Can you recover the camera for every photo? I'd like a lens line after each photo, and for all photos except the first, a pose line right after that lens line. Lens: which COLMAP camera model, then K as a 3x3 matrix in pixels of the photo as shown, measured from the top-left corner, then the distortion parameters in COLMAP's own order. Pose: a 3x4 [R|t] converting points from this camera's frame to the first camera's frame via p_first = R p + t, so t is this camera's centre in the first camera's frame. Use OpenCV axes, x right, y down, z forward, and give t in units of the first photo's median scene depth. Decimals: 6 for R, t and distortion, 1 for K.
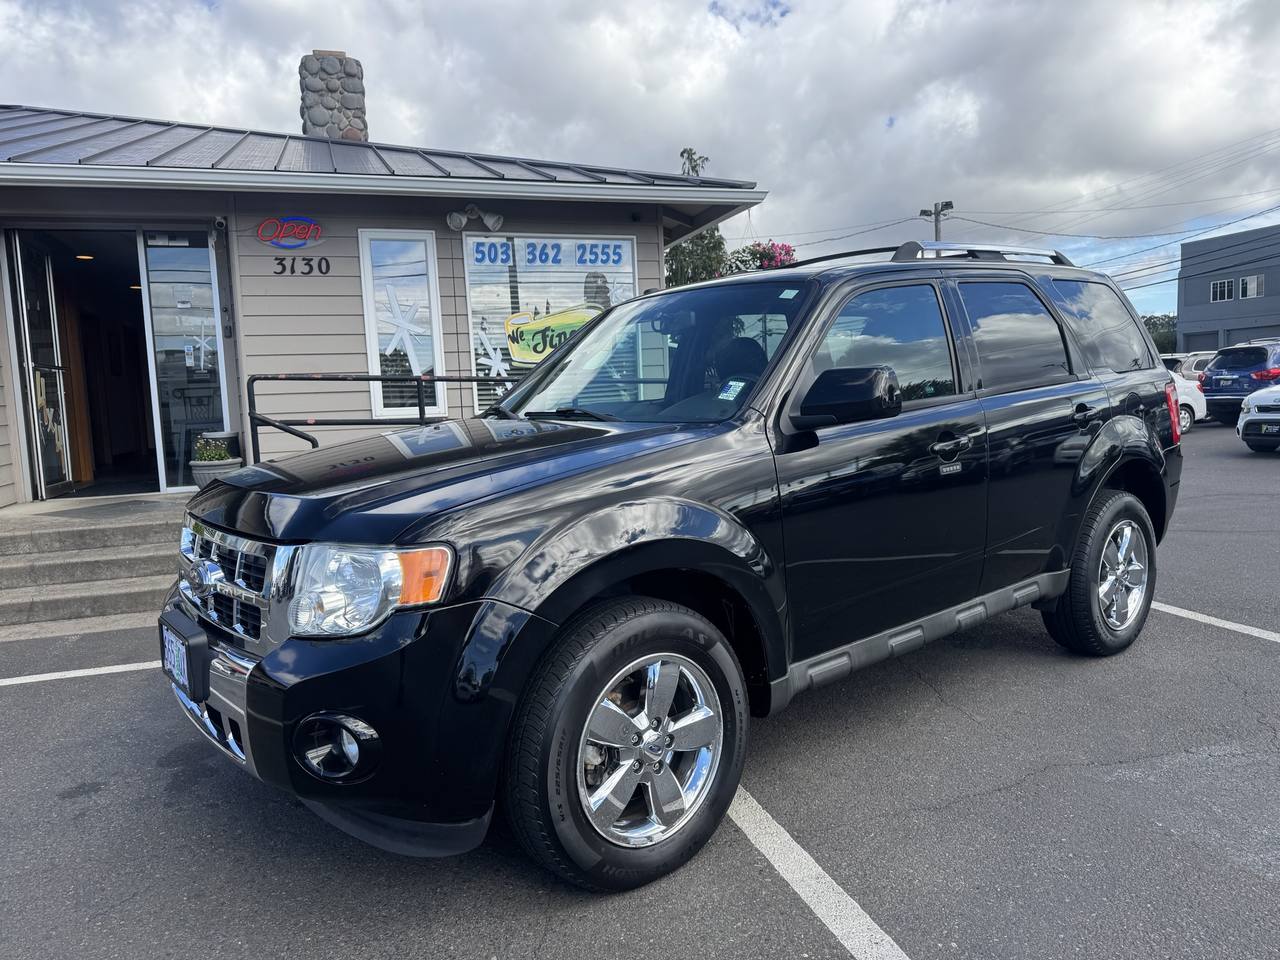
lens RADIAL K [[901.9, 0, 640.6], [0, 901.9, 481.8], [0, 0, 1]] dist [0.028073, -0.035317]
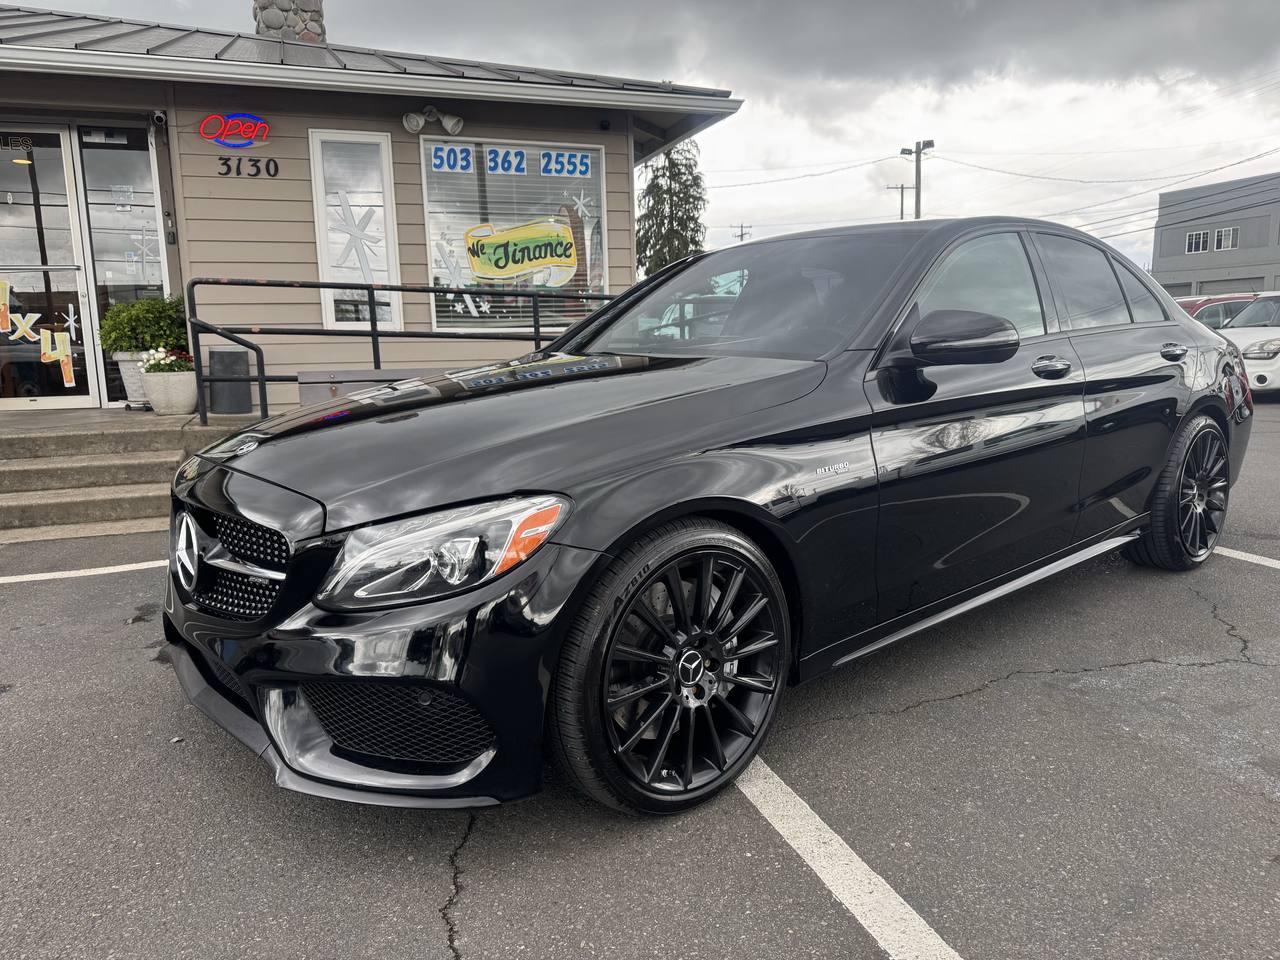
lens RADIAL K [[907.2, 0, 640.0], [0, 907.2, 480.0], [0, 0, 1]] dist [0.000523, -0.003154]
pose [[0.999458, 0.015087, 0.029265, 0.010418], [-0.016773, 0.998160, 0.058272, 0.023893], [-0.028332, -0.058732, 0.997872, 0.027204]]
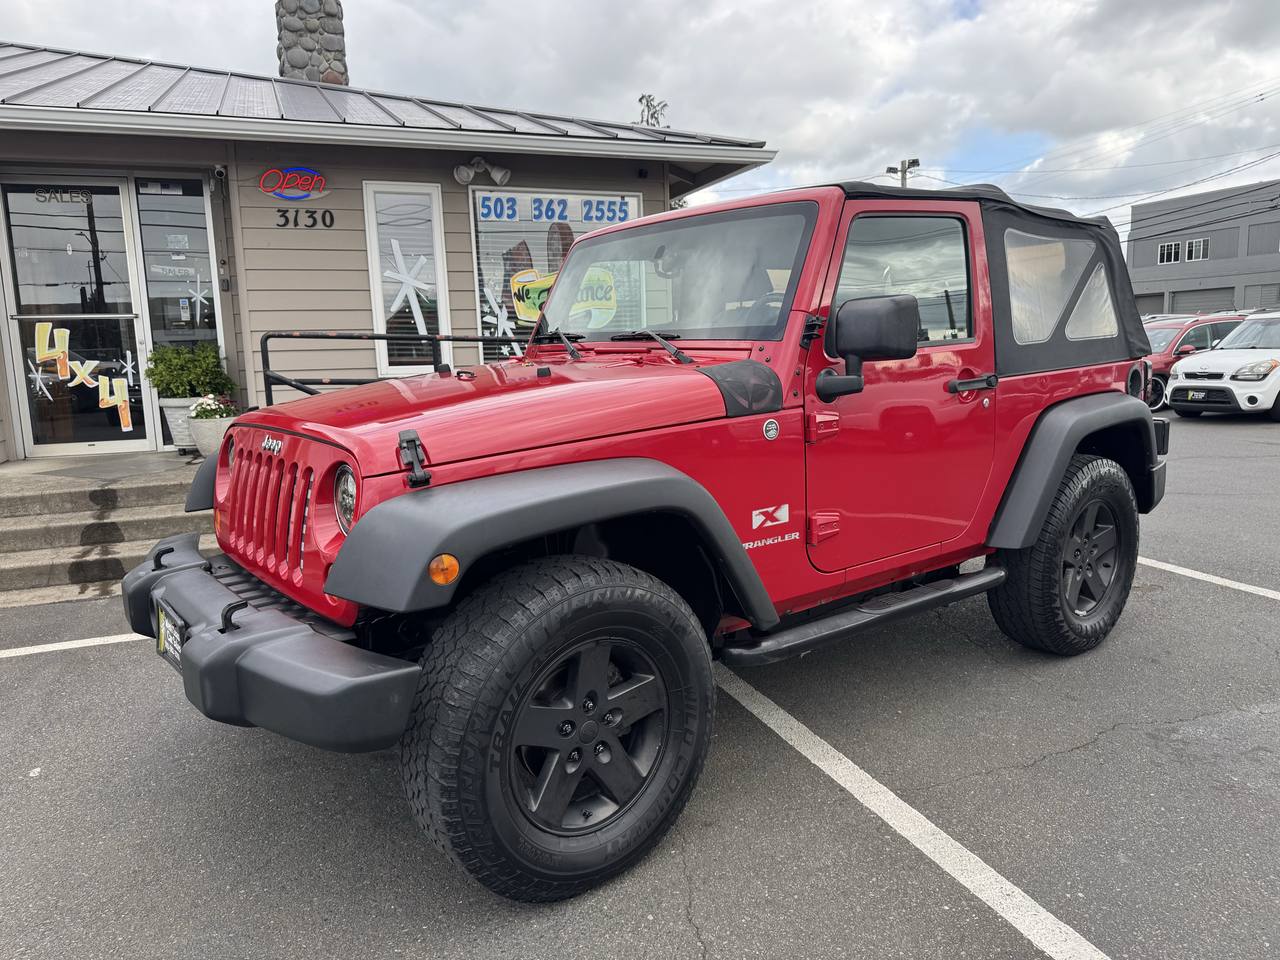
lens RADIAL K [[901.9, 0, 640.6], [0, 901.9, 481.8], [0, 0, 1]] dist [0.028073, -0.035317]
pose [[0.998484, 0.003913, 0.054900, -0.064549], [-0.006721, 0.998673, 0.051067, -0.007915], [-0.054627, -0.051359, 0.997185, -0.004464]]
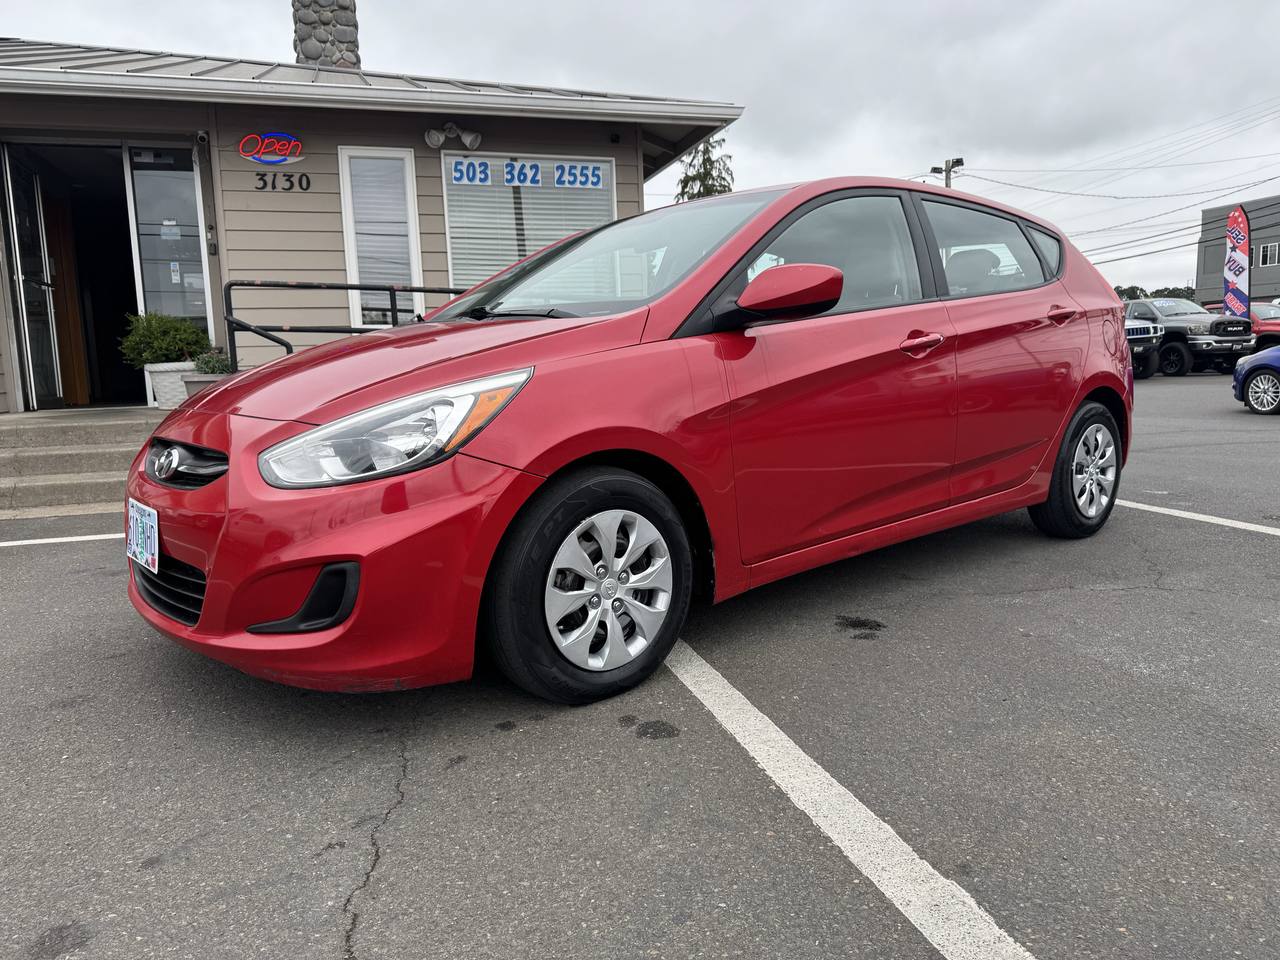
lens RADIAL K [[907.5, 0, 639.3], [0, 907.5, 484.2], [0, 0, 1]] dist [0.003972, -0.004068]
pose [[0.999786, 0.013242, -0.015901, 0.045933], [-0.012682, 0.999313, 0.034820, 0.058628], [0.016351, -0.034610, 0.999267, -0.023538]]
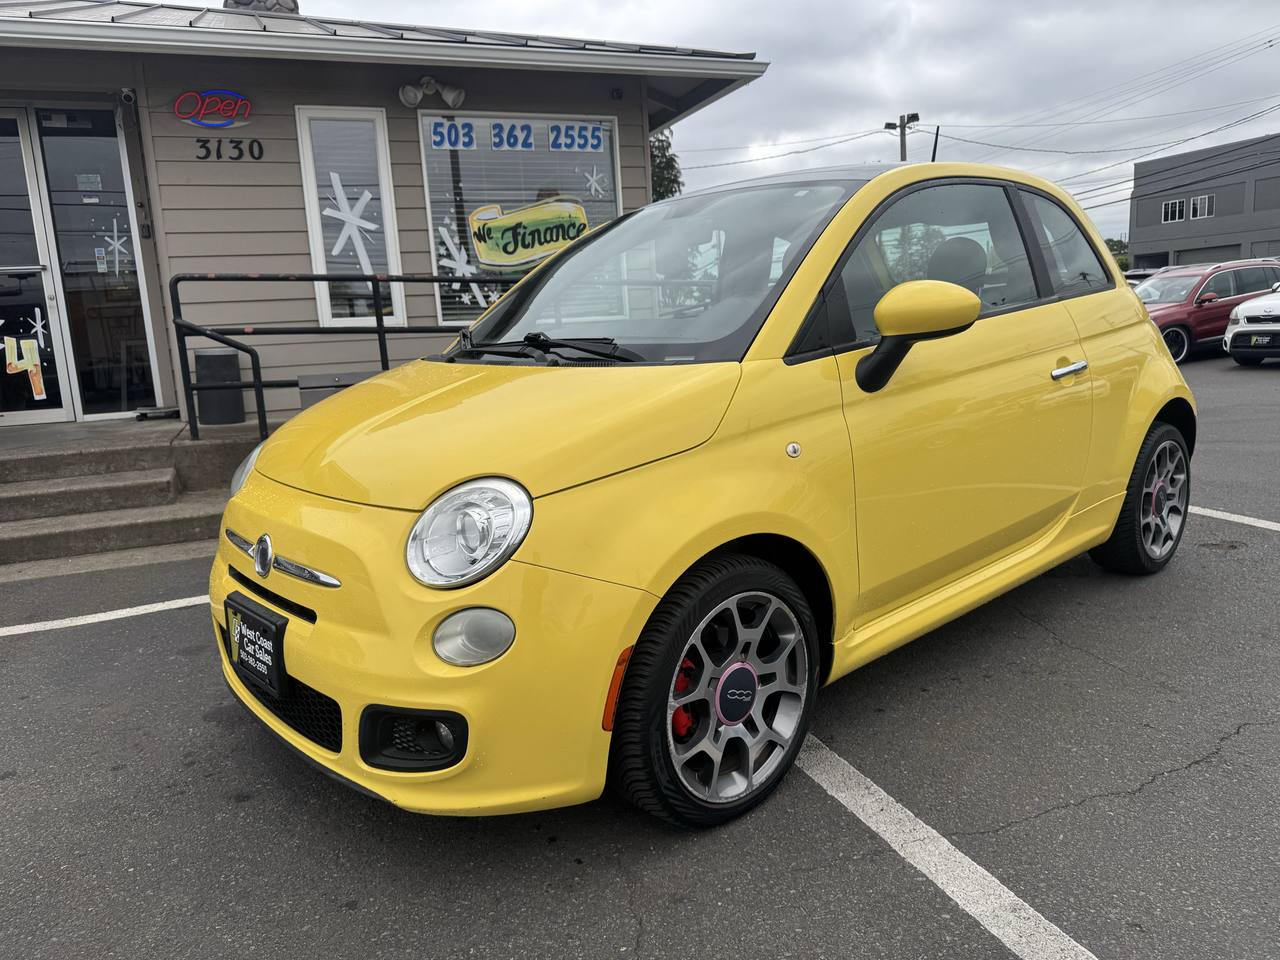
lens RADIAL K [[908.6, 0, 641.6], [0, 908.6, 481.2], [0, 0, 1]] dist [-0.011919, 0.007947]
pose [[0.998303, -0.021442, 0.054146, -0.039353], [0.017371, 0.997065, 0.074560, 0.014777], [-0.055586, -0.073493, 0.995745, 0.106485]]
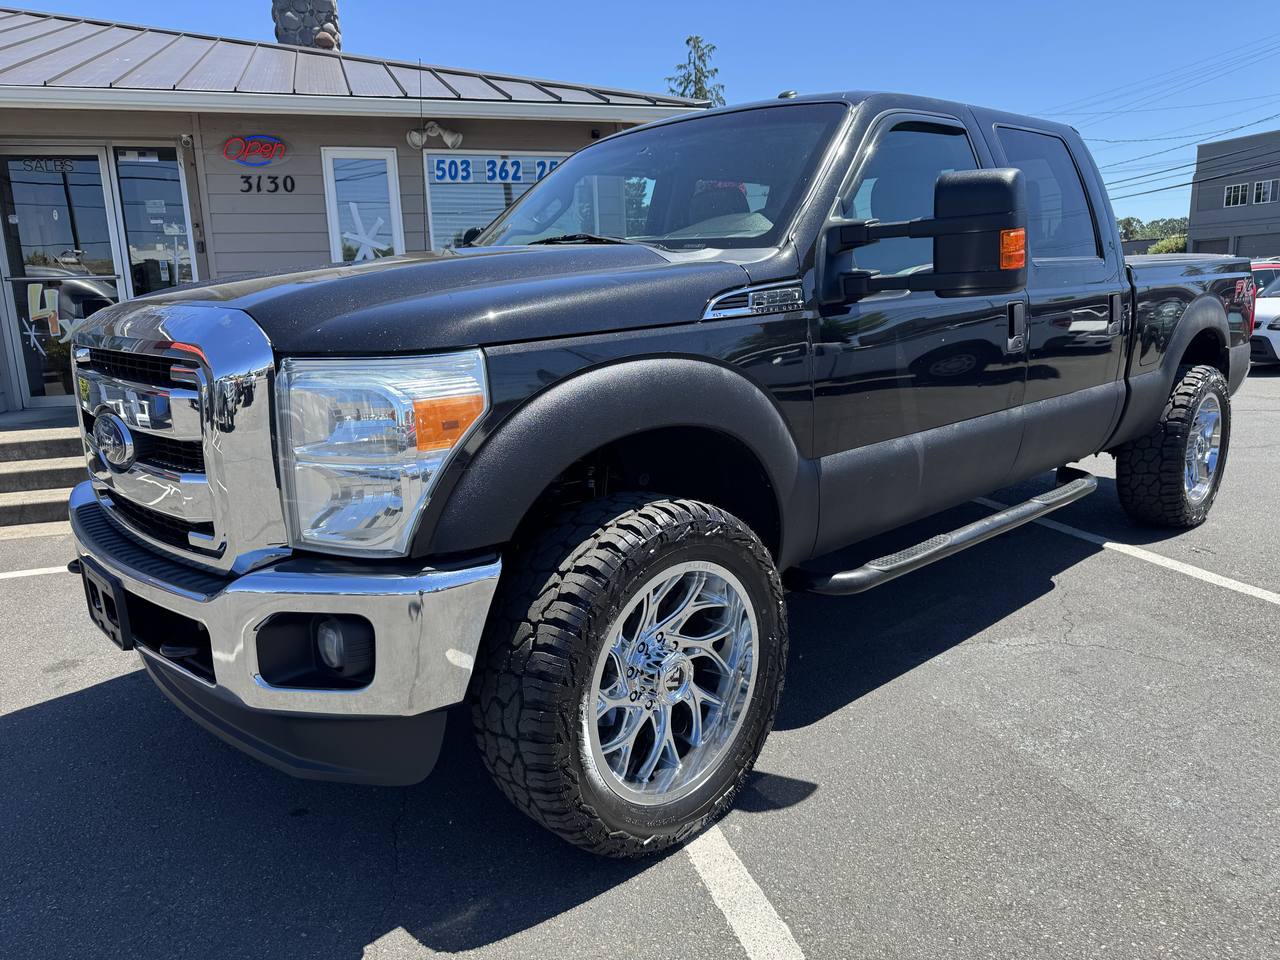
lens RADIAL K [[910.9, 0, 644.2], [0, 910.9, 477.1], [0, 0, 1]] dist [0.002240, -0.003687]
pose [[0.999958, 0.008857, -0.002362, 0.060042], [-0.008576, 0.994930, 0.100199, -0.012788], [0.003238, -0.100175, 0.994965, -0.065609]]
